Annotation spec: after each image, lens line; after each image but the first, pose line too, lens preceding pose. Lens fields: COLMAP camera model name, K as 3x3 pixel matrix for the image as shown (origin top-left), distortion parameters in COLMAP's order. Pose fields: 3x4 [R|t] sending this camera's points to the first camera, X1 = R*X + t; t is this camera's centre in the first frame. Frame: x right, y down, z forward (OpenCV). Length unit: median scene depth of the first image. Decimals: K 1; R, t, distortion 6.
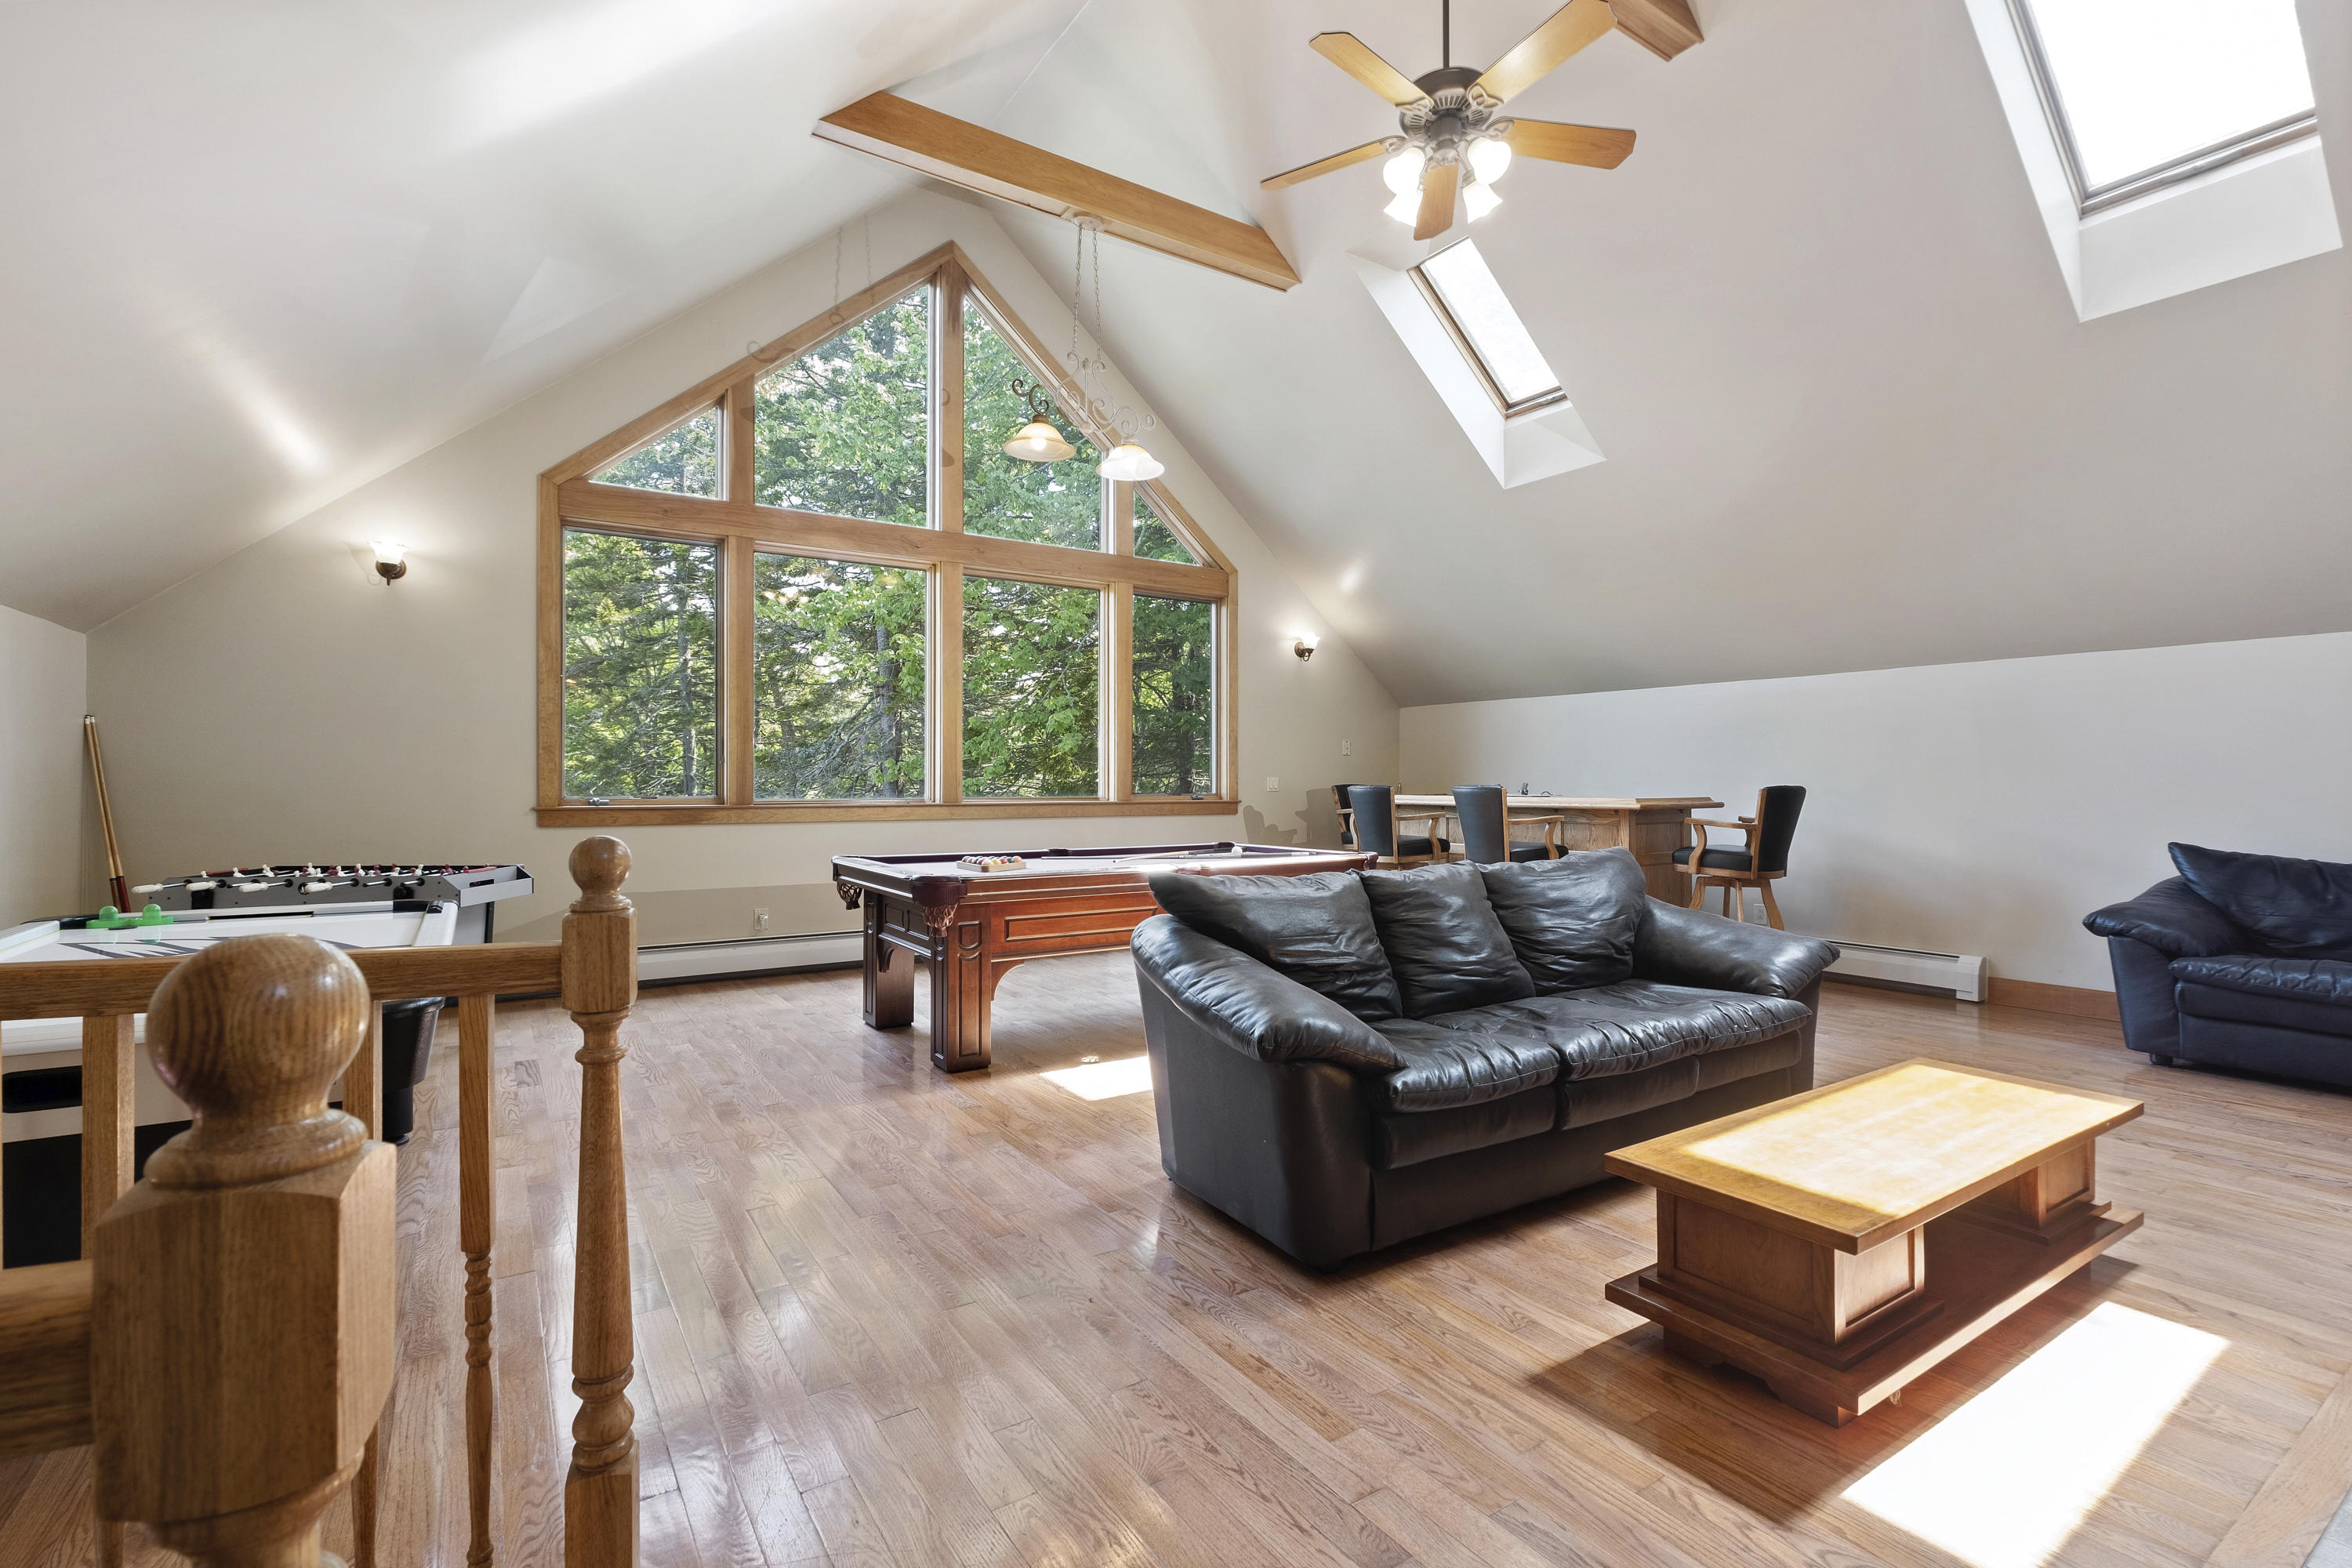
lens RADIAL K [[1041.6, 0, 1167.1], [0, 1041.6, 779.1], [0, 0, 1]] dist [-0.001532, -0.000181]
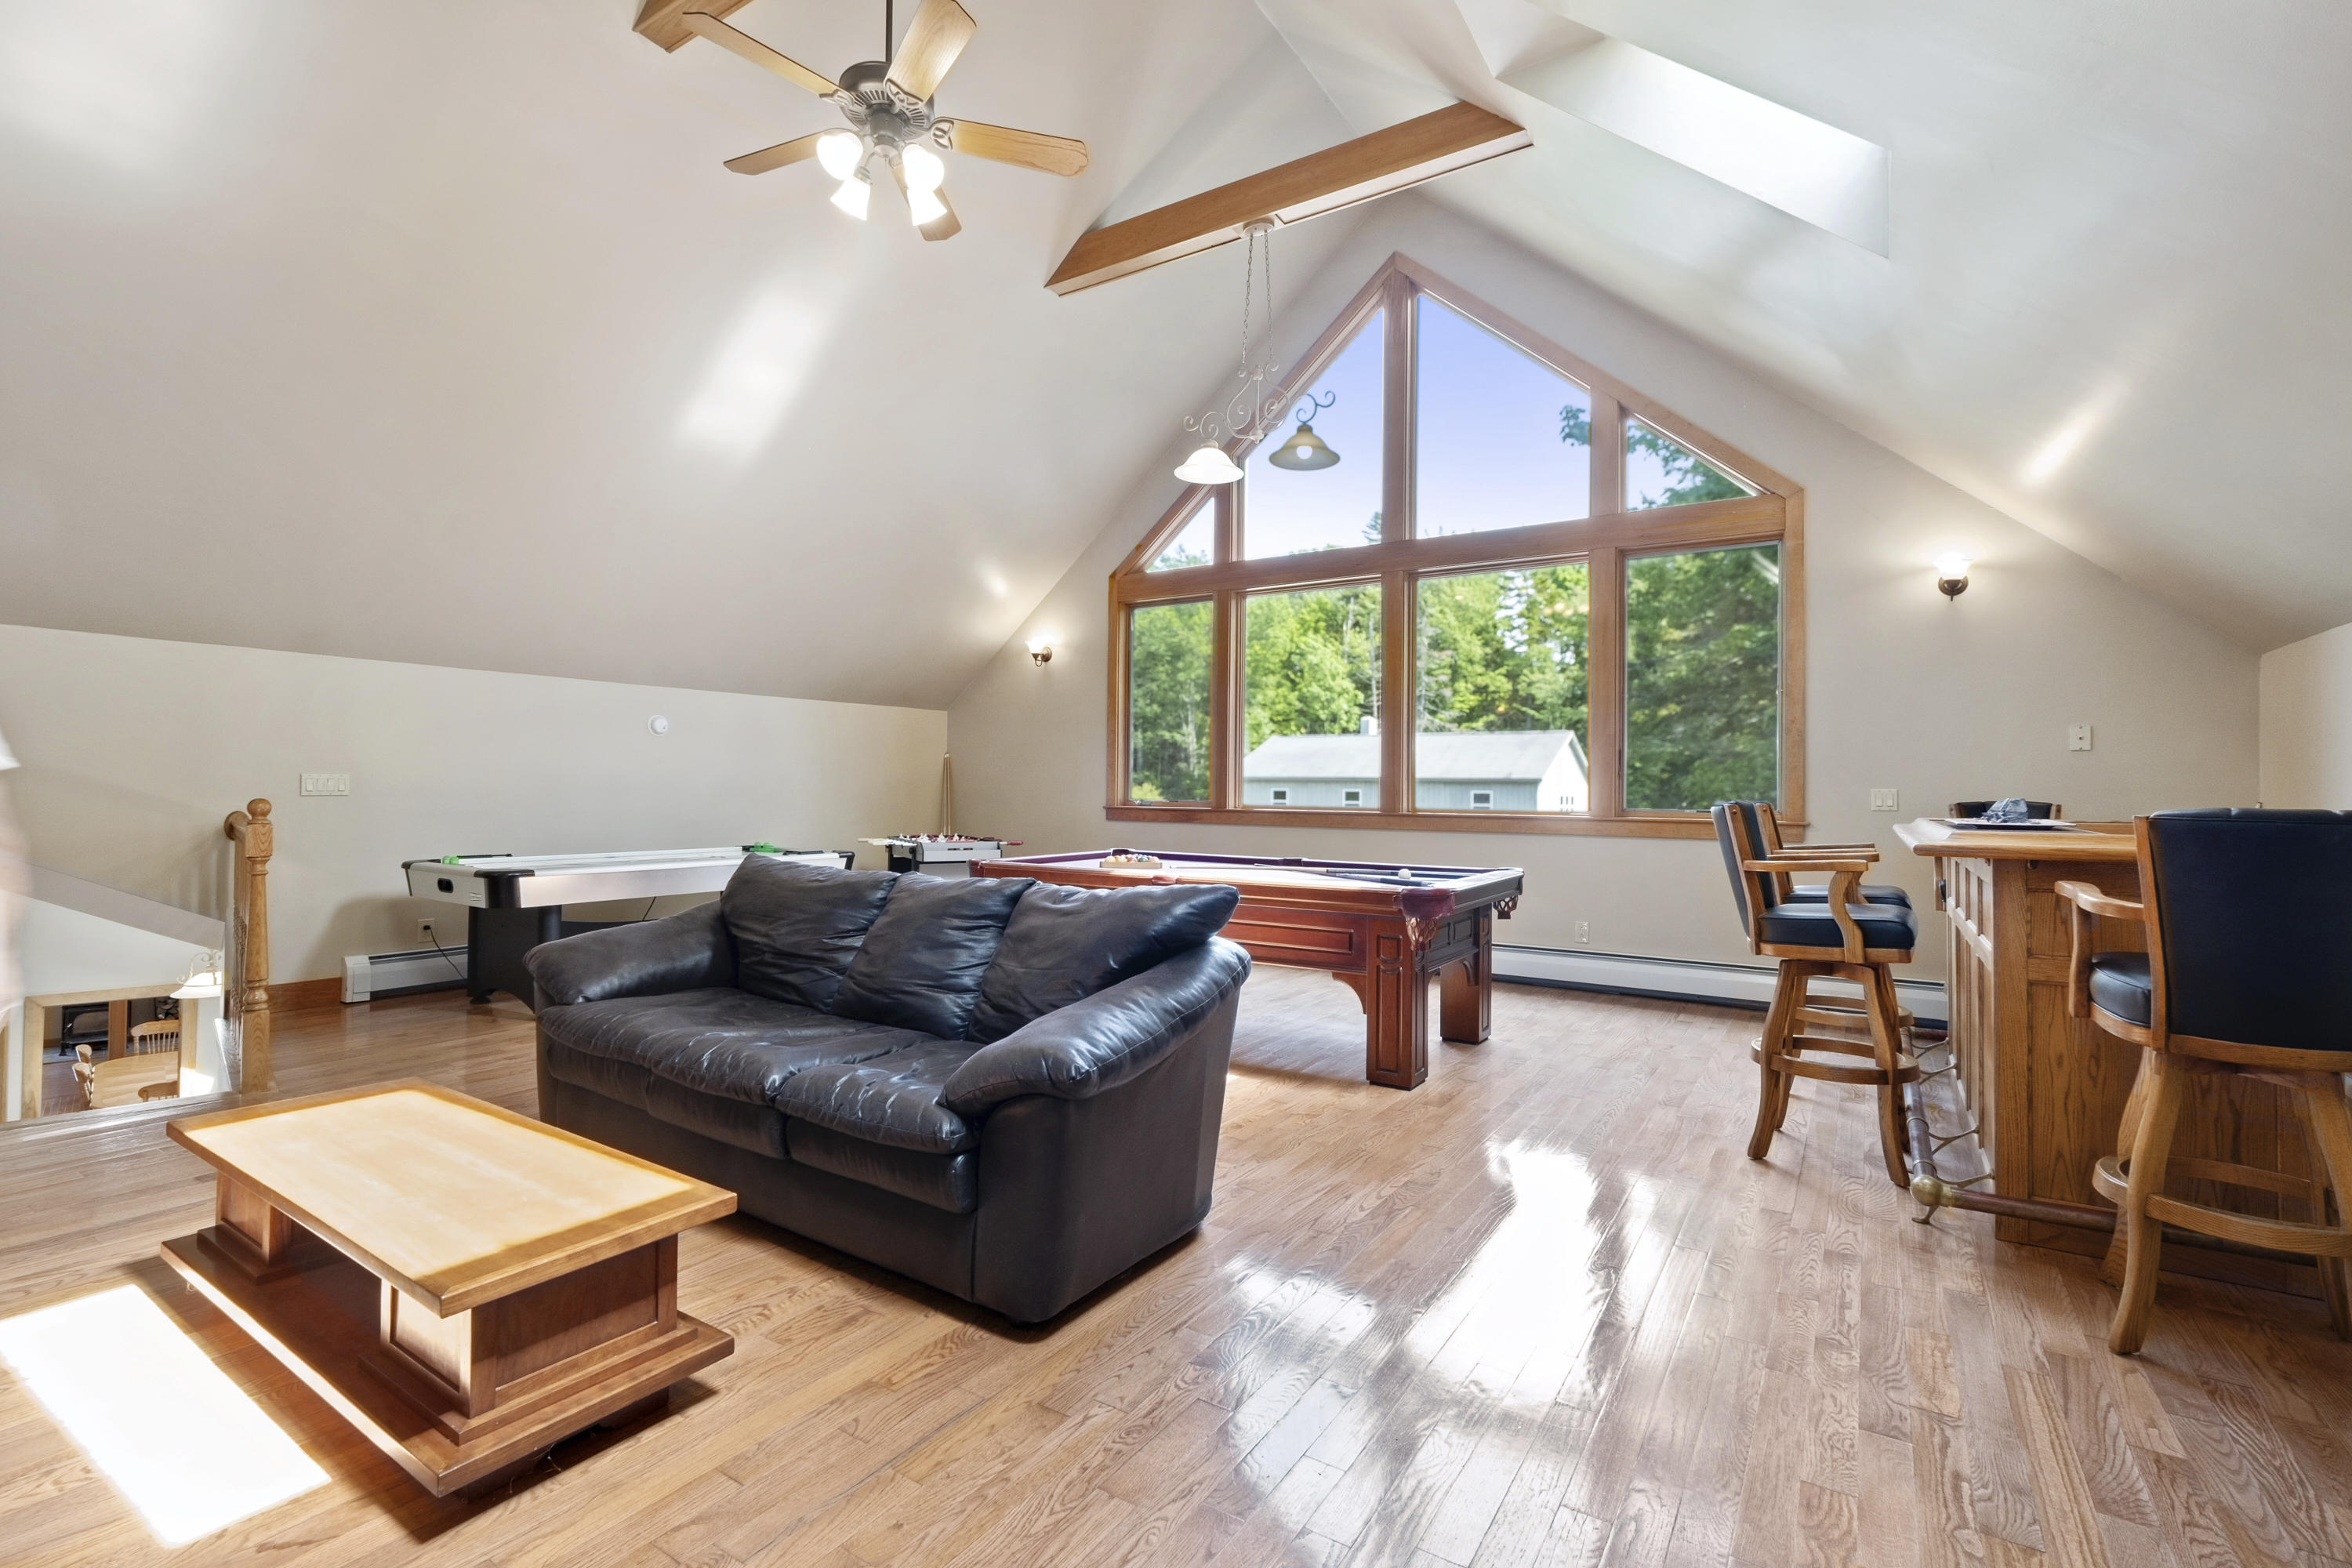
lens RADIAL K [[1028.2, 0, 1181.9], [0, 1028.2, 771.6], [0, 0, 1]] dist [-0.002618, -0.000420]
pose [[0.418604, -0.009790, -0.908116, 0.763005], [-0.011790, 0.999799, -0.016213, 0.001907], [0.908092, 0.017493, 0.418404, 0.517425]]
